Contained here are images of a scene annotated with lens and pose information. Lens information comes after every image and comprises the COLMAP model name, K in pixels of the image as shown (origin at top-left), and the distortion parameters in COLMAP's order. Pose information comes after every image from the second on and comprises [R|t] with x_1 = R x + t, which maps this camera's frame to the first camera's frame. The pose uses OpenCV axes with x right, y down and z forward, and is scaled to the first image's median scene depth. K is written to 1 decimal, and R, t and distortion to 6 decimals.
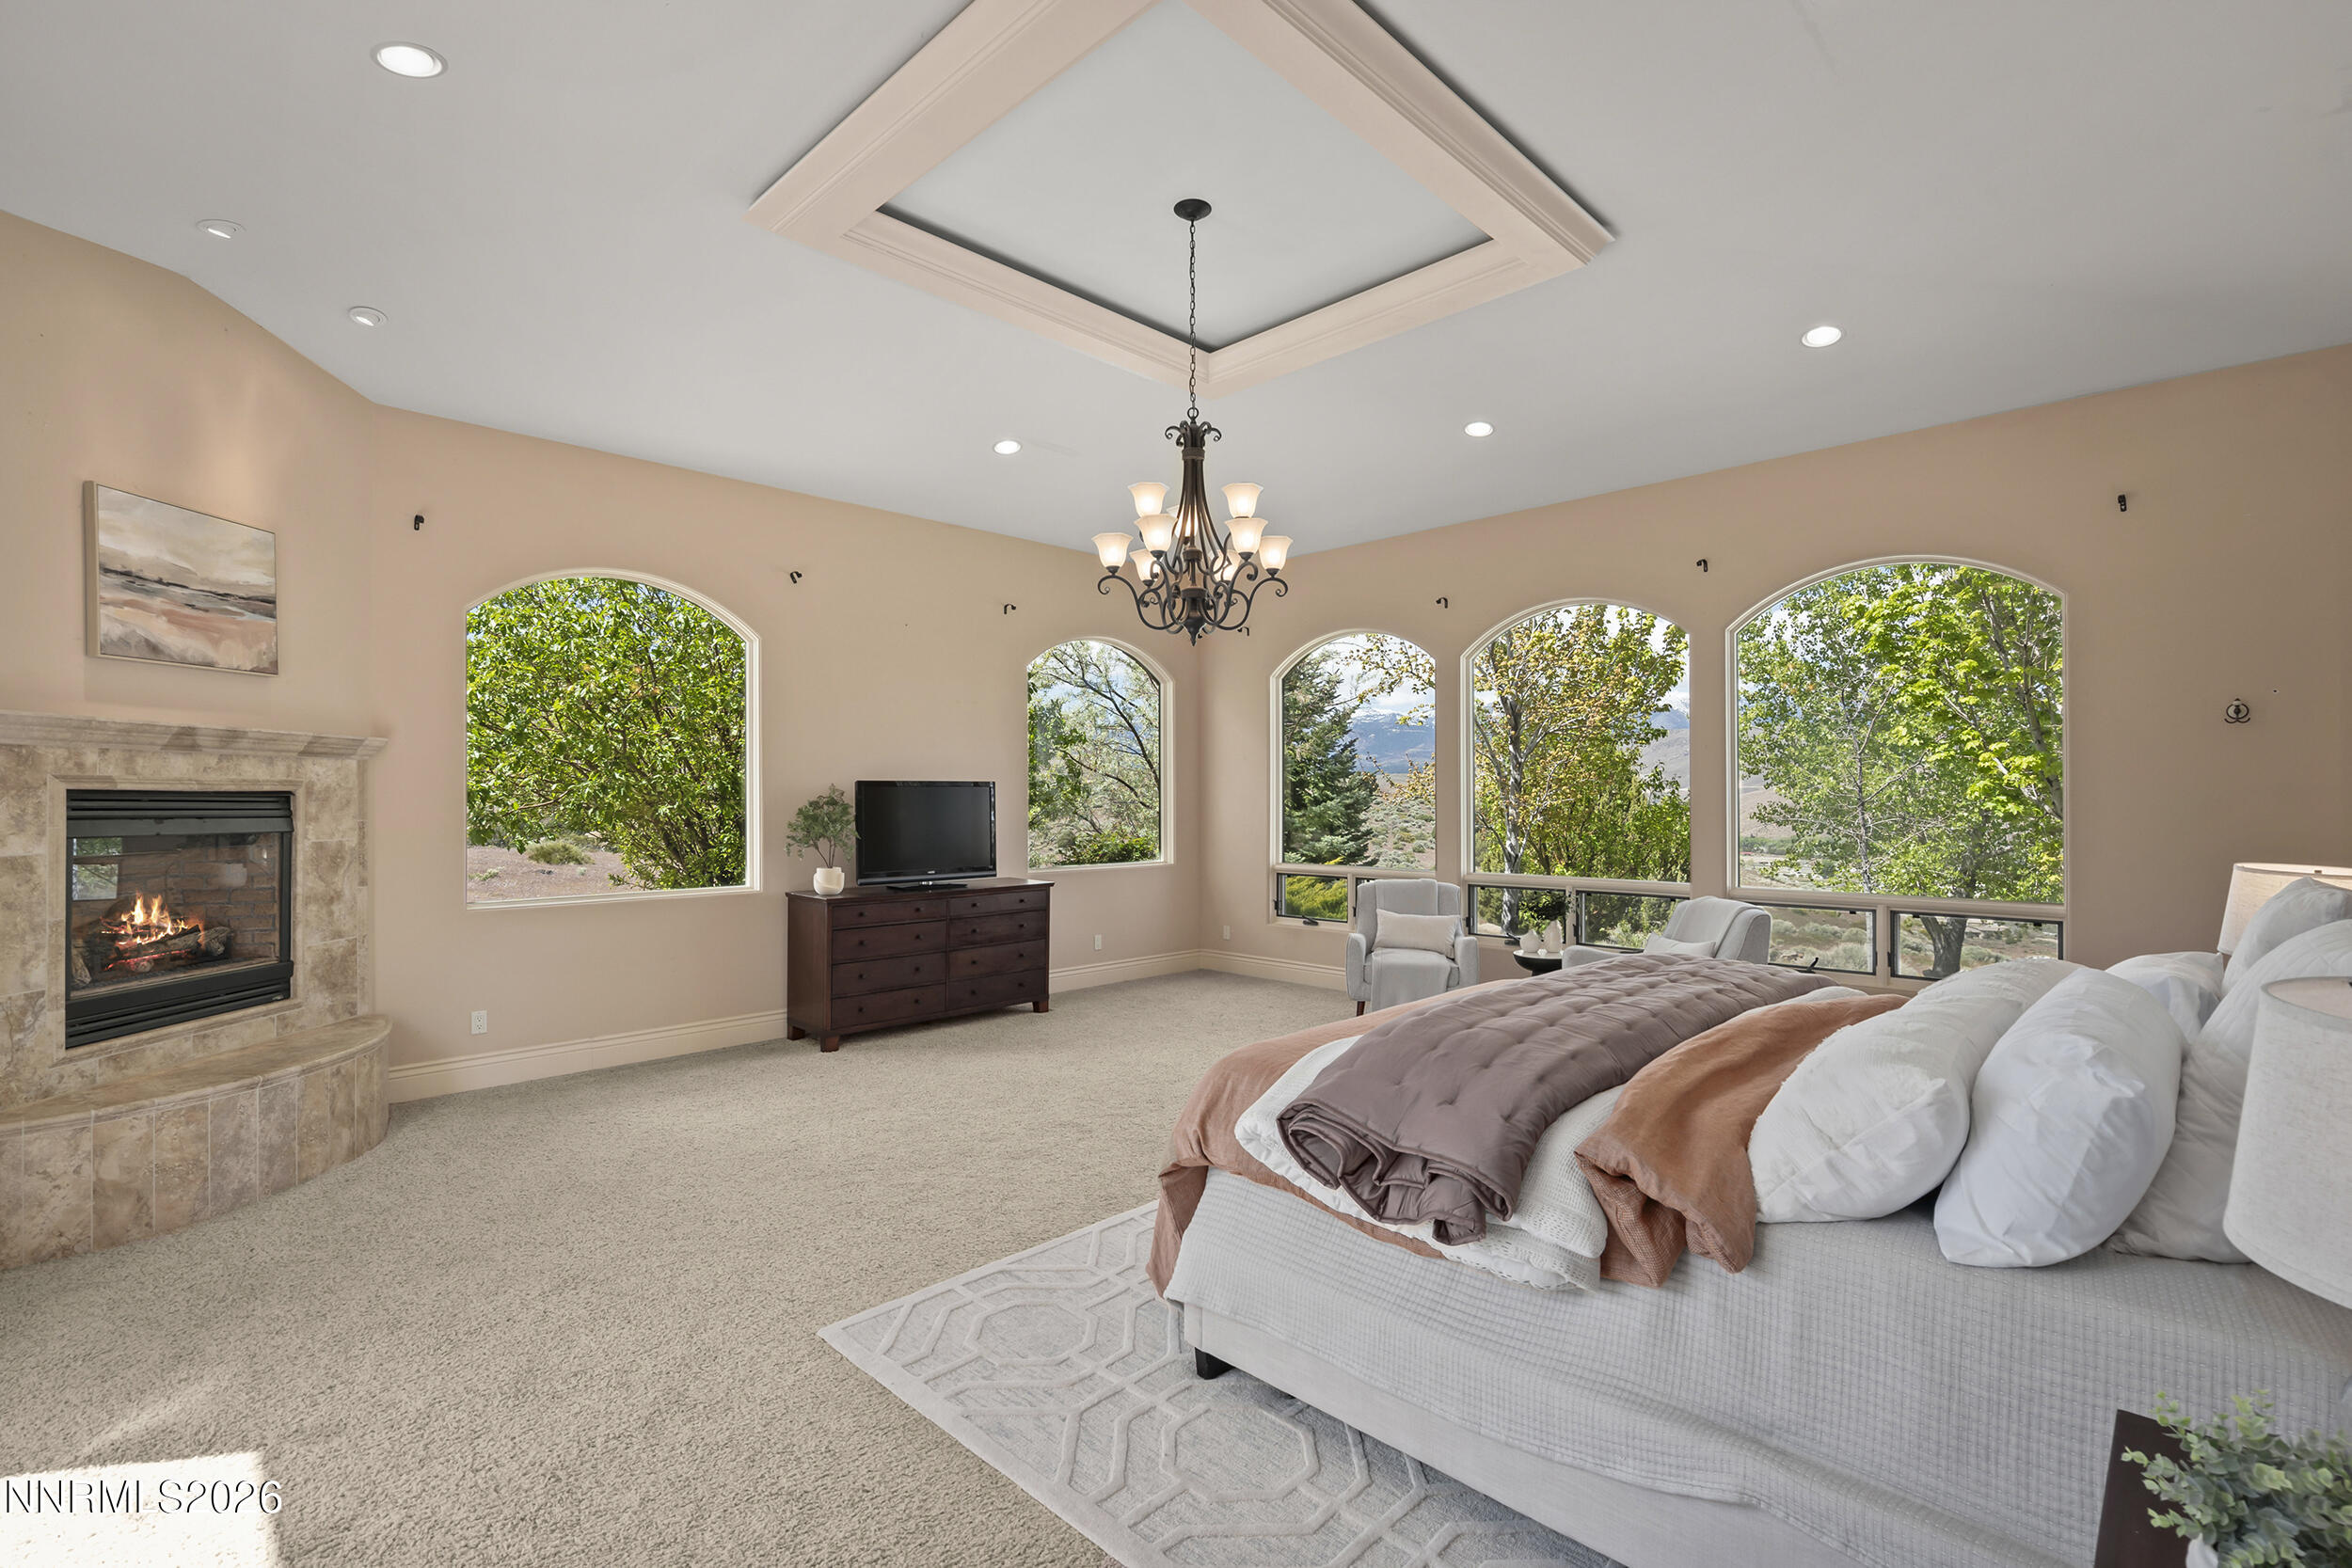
lens RADIAL K [[1064.2, 0, 1176.0], [0, 1064.2, 784.0], [0, 0, 1]] dist [0.000041, -0.000003]
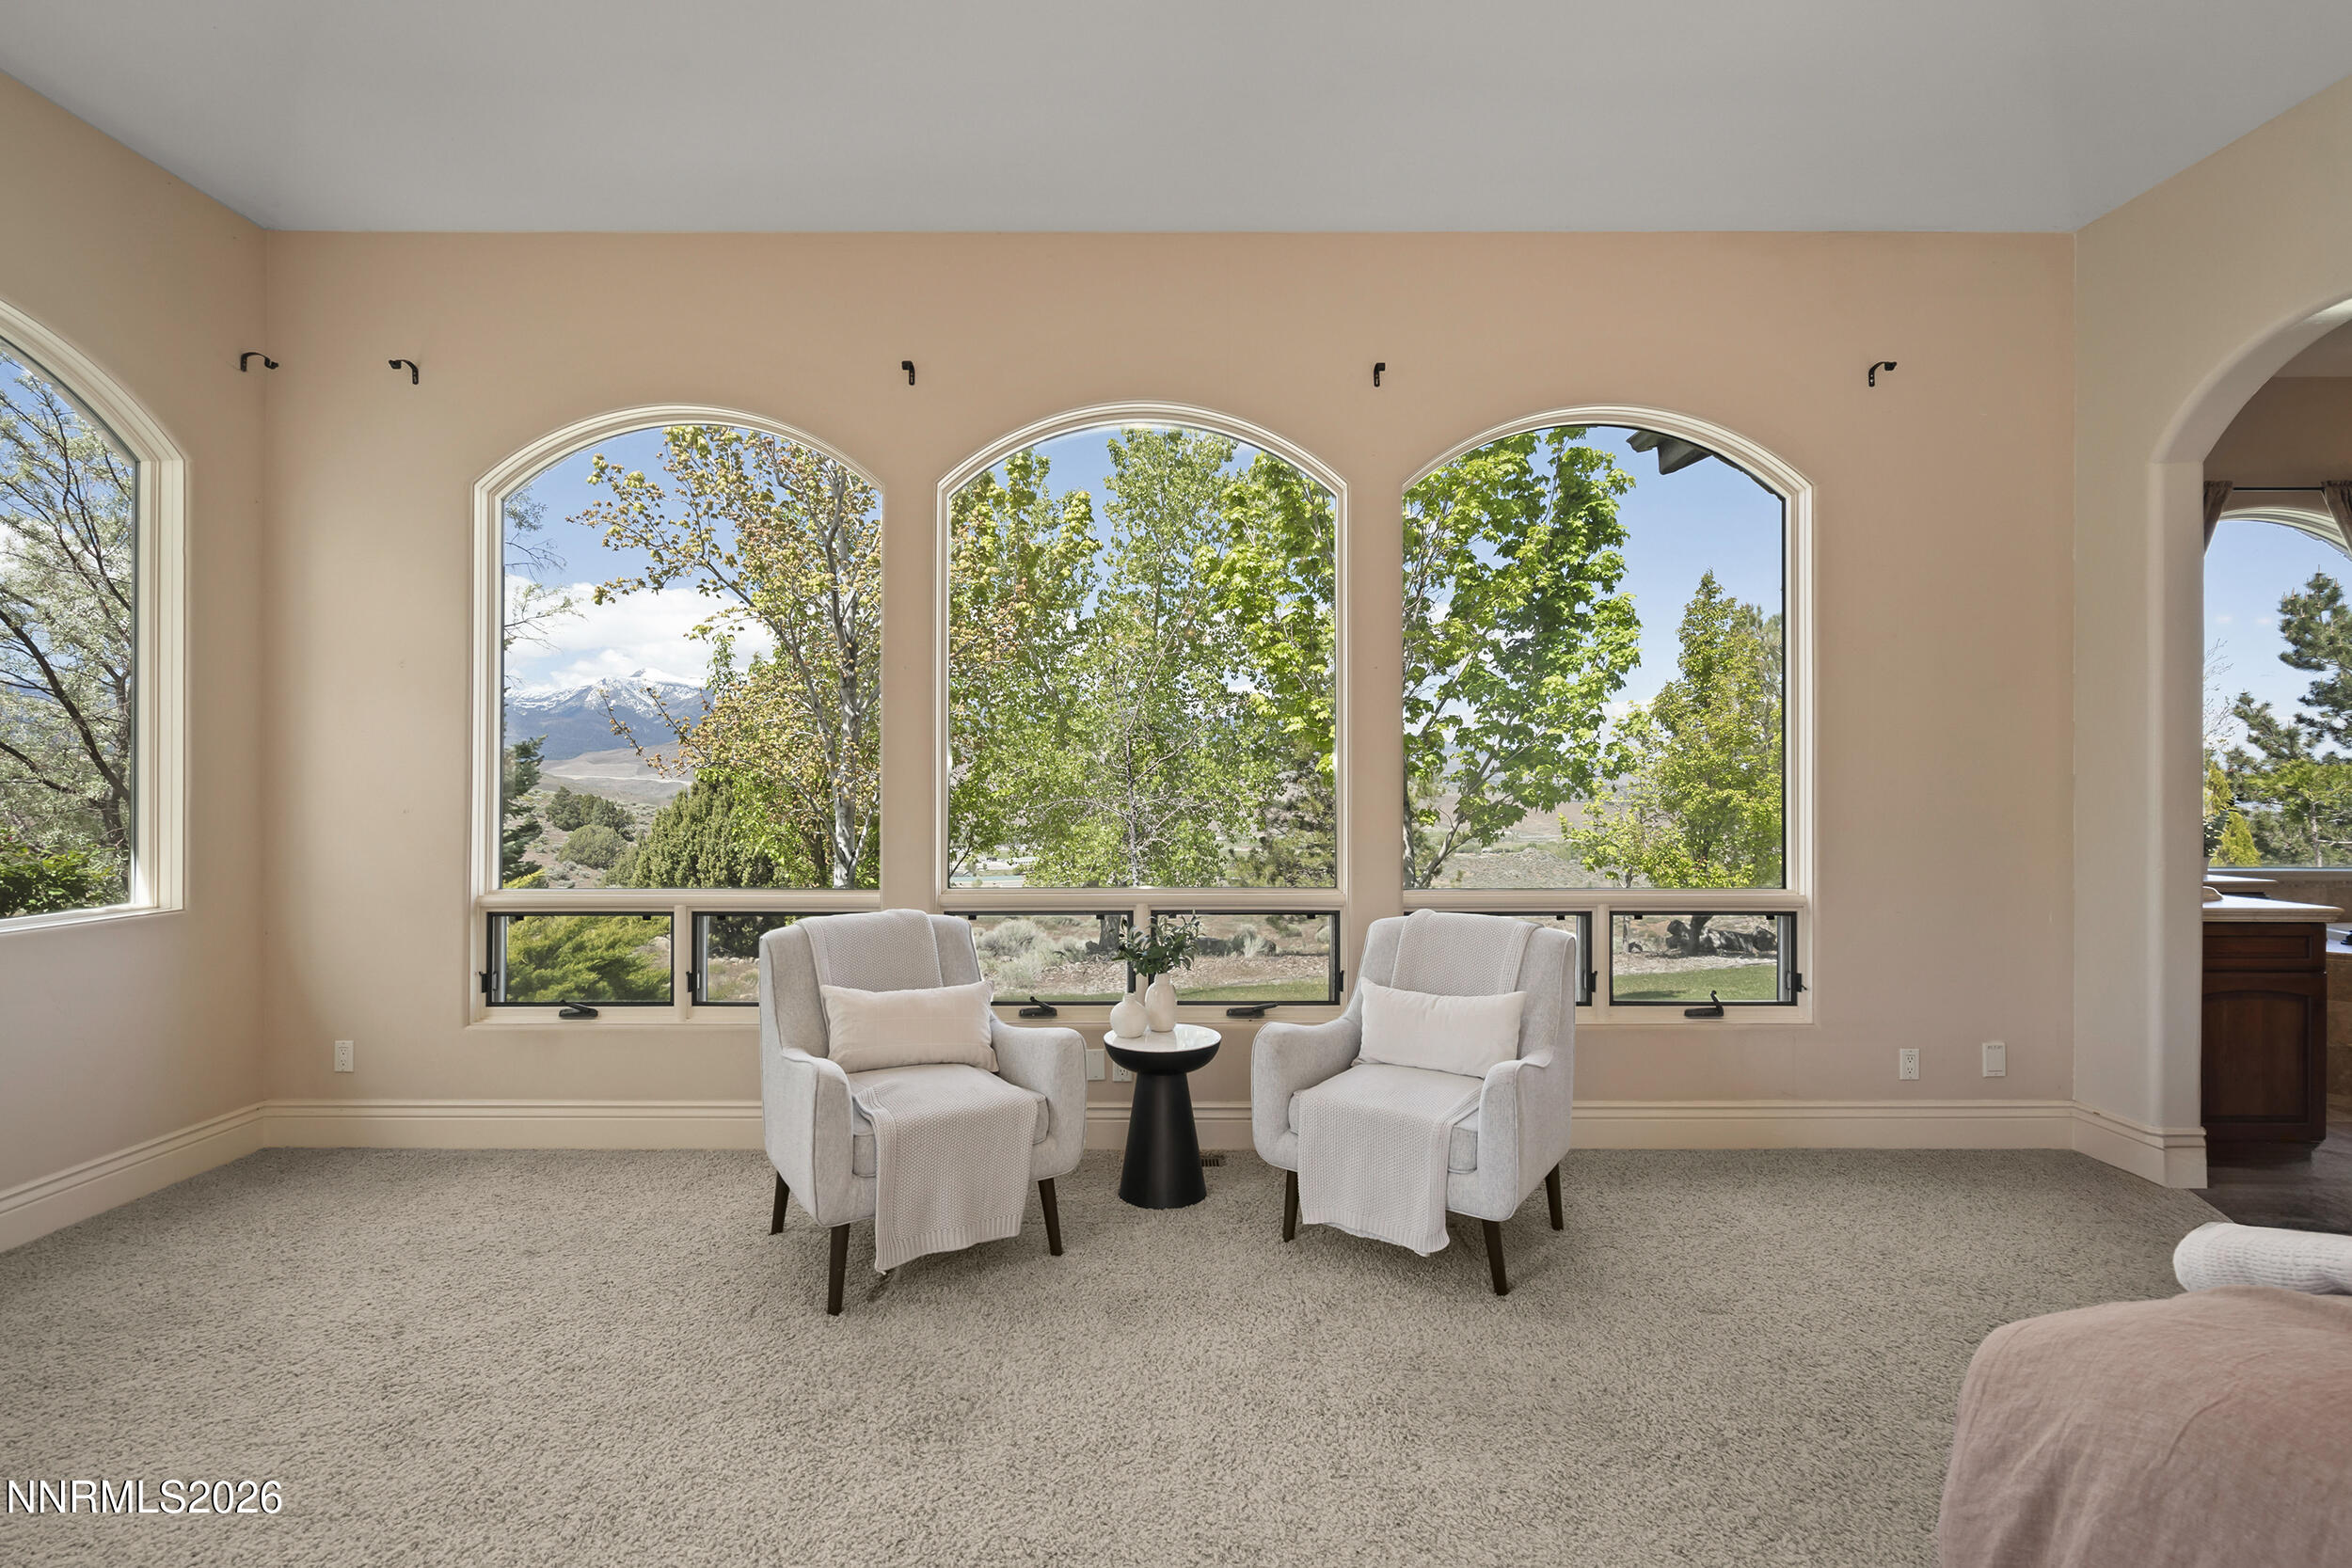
lens RADIAL K [[1087.3, 0, 1176.0], [0, 1087.3, 784.0], [0, 0, 1]] dist [-0.000842, -0.000264]
pose [[0.714934, 0.002799, 0.699186, -0.021067], [-0.009459, 0.999939, 0.005669, 0.022437], [-0.699128, -0.010667, 0.714917, 0.456169]]
